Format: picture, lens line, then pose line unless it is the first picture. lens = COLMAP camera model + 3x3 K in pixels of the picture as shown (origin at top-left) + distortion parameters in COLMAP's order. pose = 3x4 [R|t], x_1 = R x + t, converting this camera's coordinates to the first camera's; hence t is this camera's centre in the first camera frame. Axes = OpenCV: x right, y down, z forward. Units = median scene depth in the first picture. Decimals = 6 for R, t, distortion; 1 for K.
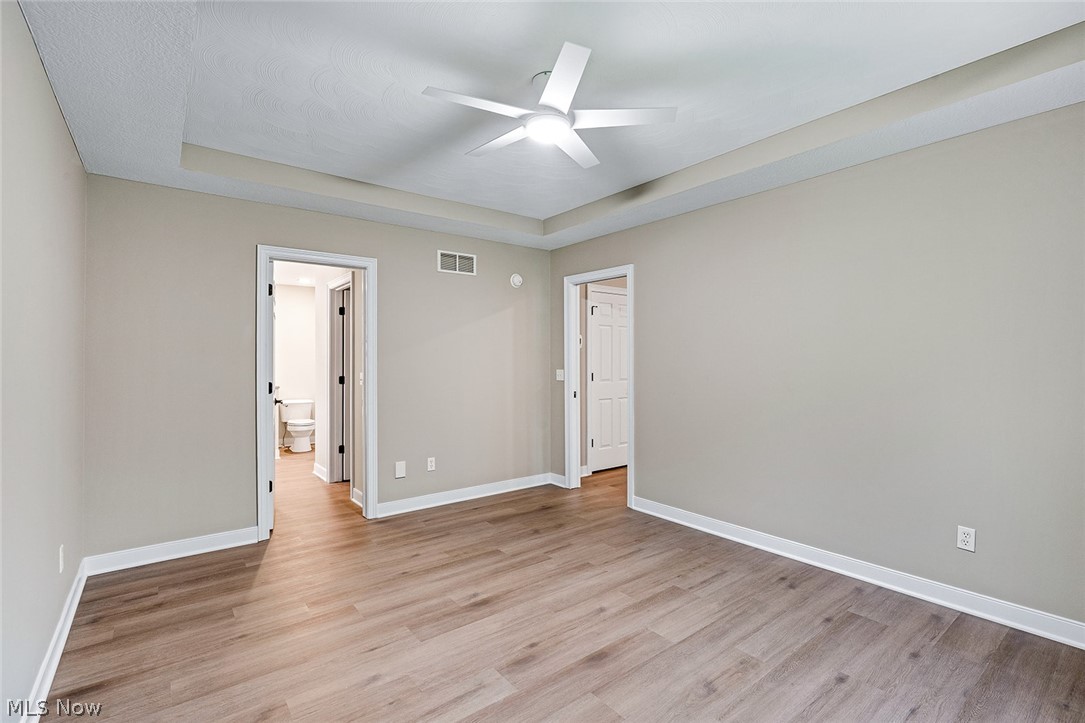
lens RADIAL K [[492.7, 0, 540.9], [0, 492.7, 360.3], [0, 0, 1]] dist [-0.002876, 0.000766]
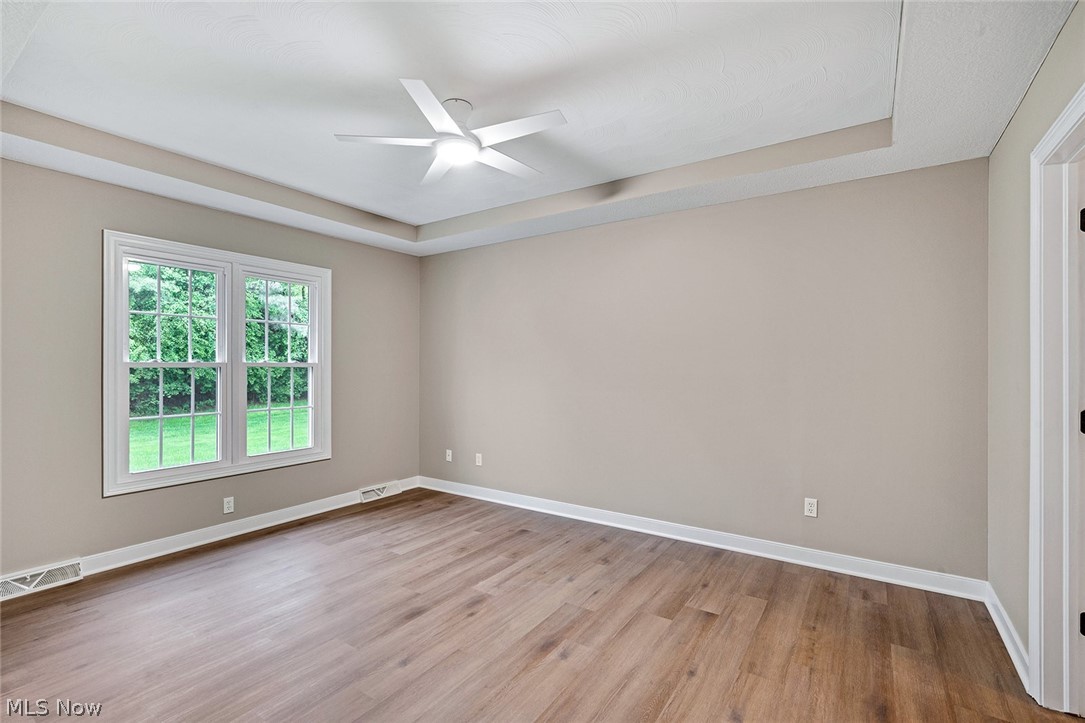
lens RADIAL K [[492.7, 0, 540.9], [0, 492.7, 360.3], [0, 0, 1]] dist [-0.002876, 0.000766]
pose [[-0.950347, 0.000155, -0.311191, 0.166555], [0.001986, 0.999983, -0.005567, -0.005891], [0.311185, -0.005908, -0.950331, 1.911376]]
